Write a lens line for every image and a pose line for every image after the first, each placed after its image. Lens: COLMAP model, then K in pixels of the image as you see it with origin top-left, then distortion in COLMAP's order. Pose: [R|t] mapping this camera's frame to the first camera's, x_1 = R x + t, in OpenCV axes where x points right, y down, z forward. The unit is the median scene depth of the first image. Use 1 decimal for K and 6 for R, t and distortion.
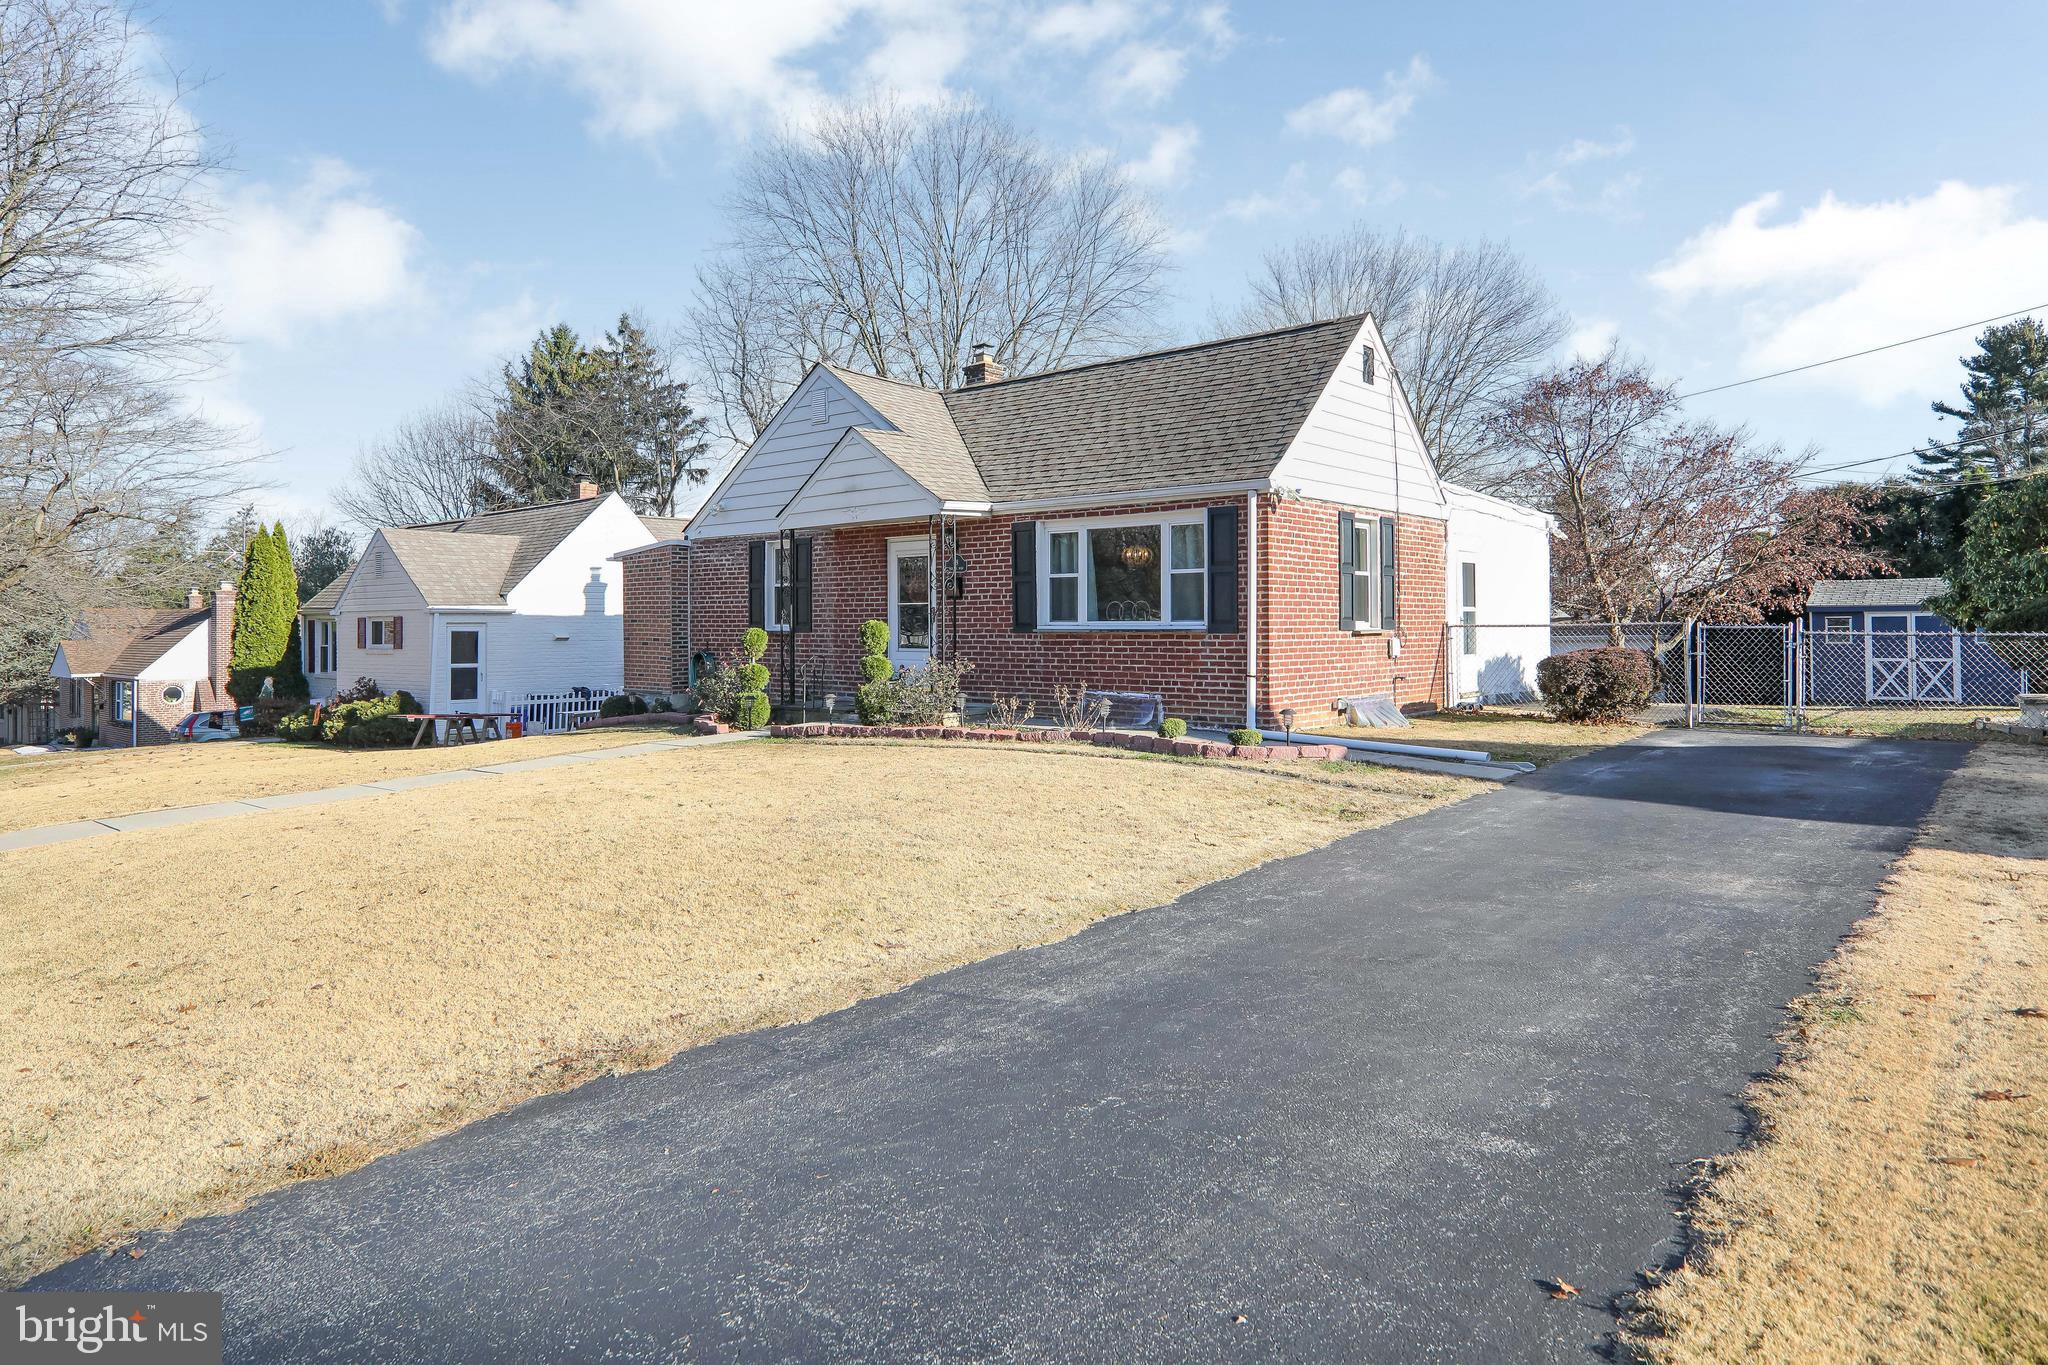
lens RADIAL K [[1250.3, 0, 1026.9], [0, 1250.3, 637.2], [0, 0, 1]] dist [0.003486, -0.005942]
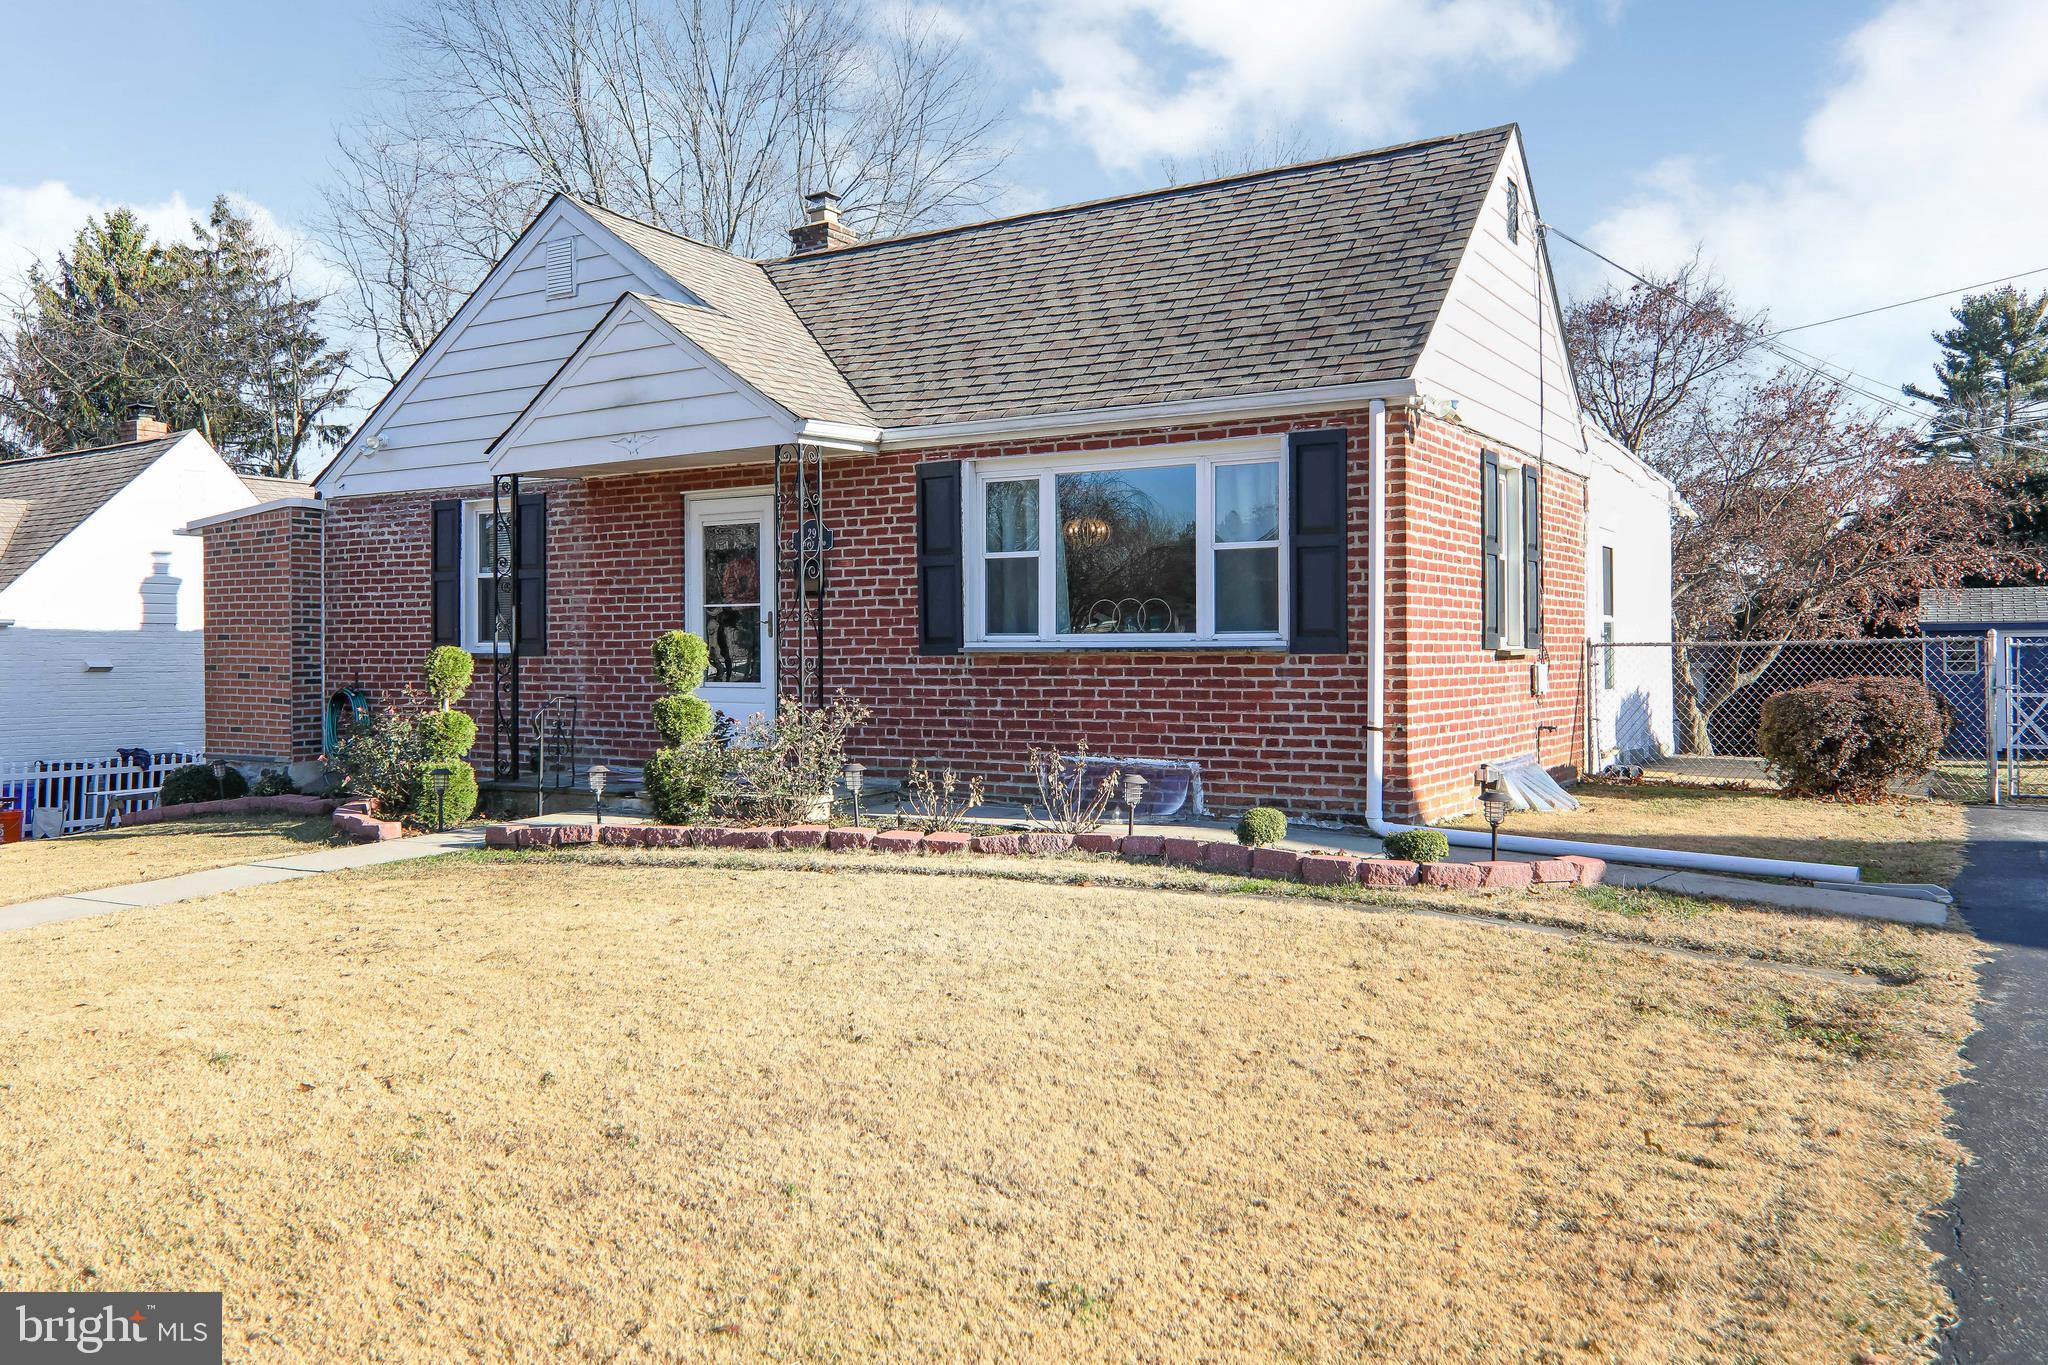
lens RADIAL K [[1594.1, 0, 1035.1], [0, 1594.1, 659.8], [0, 0, 1]] dist [-0.000441, 0.008383]
pose [[0.987570, -0.000664, 0.157180, -0.069072], [0.001594, 0.999982, -0.005789, 0.003107], [-0.157173, 0.005968, 0.987553, 0.249040]]
